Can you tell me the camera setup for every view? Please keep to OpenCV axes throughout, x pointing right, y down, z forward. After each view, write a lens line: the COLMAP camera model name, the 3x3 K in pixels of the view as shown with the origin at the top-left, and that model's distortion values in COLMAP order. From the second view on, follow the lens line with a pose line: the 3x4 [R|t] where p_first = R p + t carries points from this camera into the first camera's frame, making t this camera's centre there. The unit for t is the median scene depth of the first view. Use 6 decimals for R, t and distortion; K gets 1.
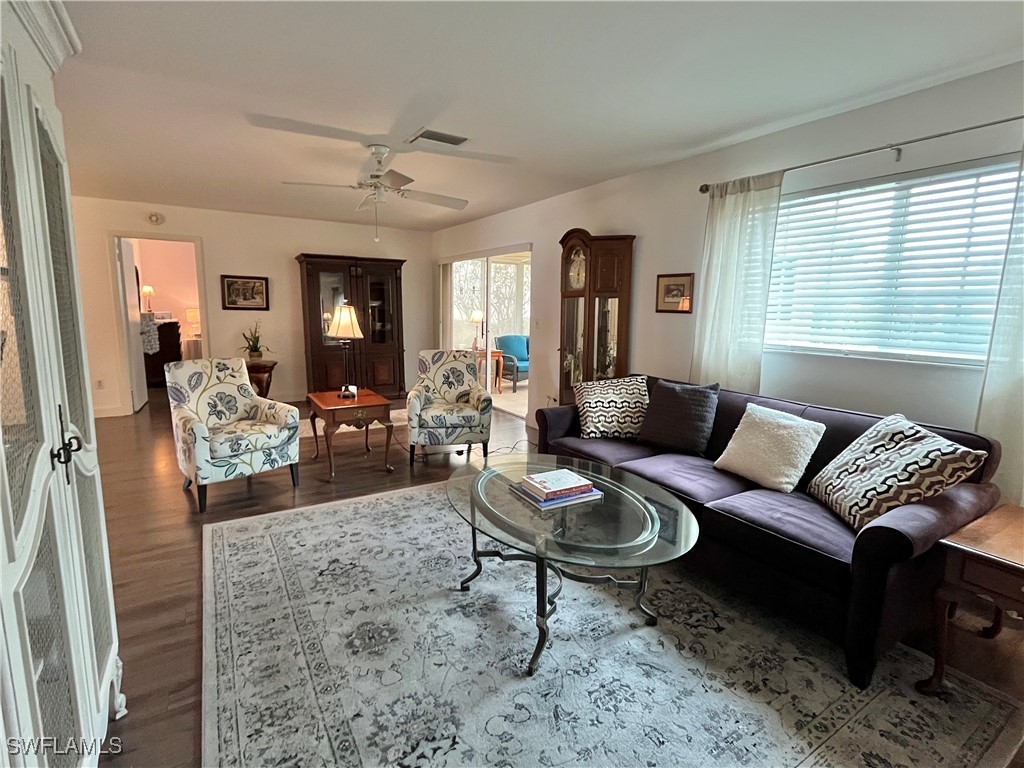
lens RADIAL K [[492.7, 0, 510.4], [0, 492.7, 380.2], [0, 0, 1]] dist [-0.001109, -0.000193]
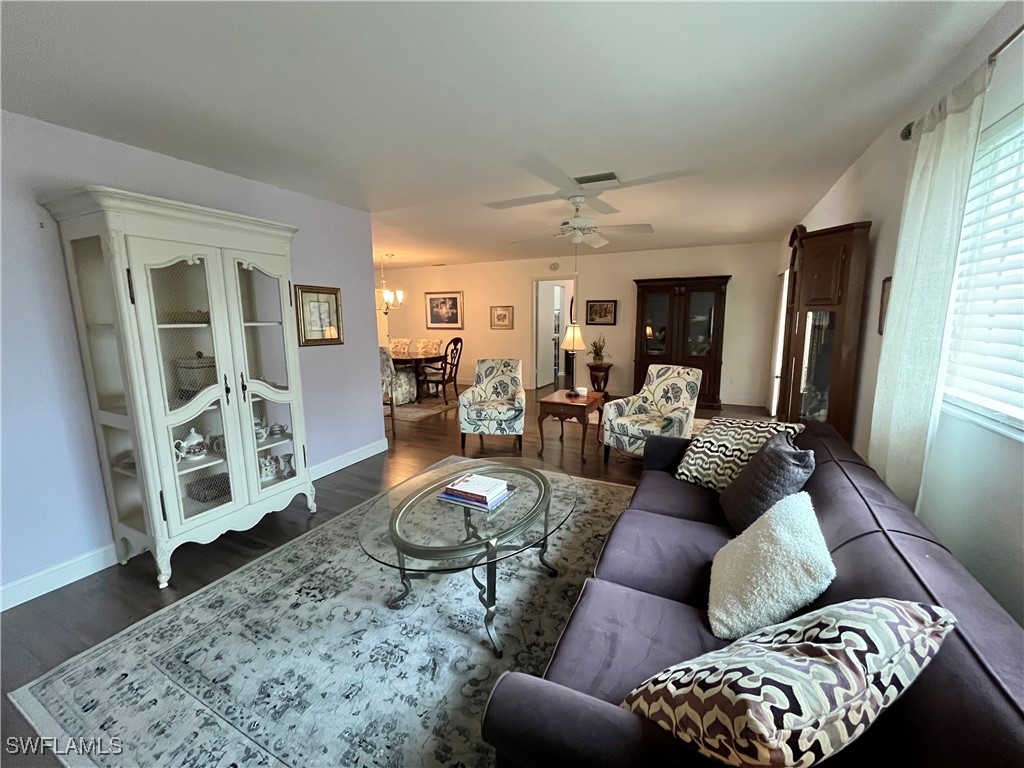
lens RADIAL K [[412.5, 0, 507.5], [0, 412.5, 381.9], [0, 0, 1]] dist [0.000703, 0.000052]
pose [[0.524645, 0.116133, -0.843363, 0.592845], [-0.107965, 0.991729, 0.069400, -0.071141], [0.844447, 0.054643, 0.532844, 0.342682]]
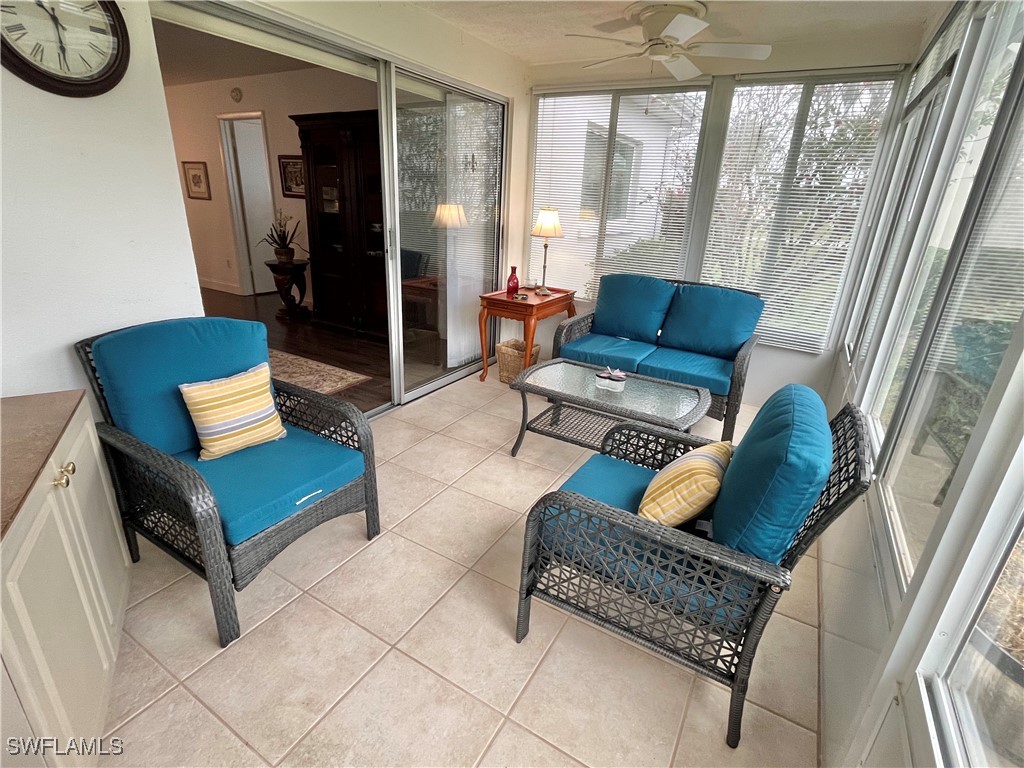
lens RADIAL K [[492.7, 0, 510.4], [0, 492.7, 380.2], [0, 0, 1]] dist [-0.001109, -0.000193]
pose [[0.464915, 0.316024, -0.827033, 0.843291], [-0.165842, 0.948676, 0.269278, -0.254543], [0.869684, 0.011965, 0.493464, 1.711154]]
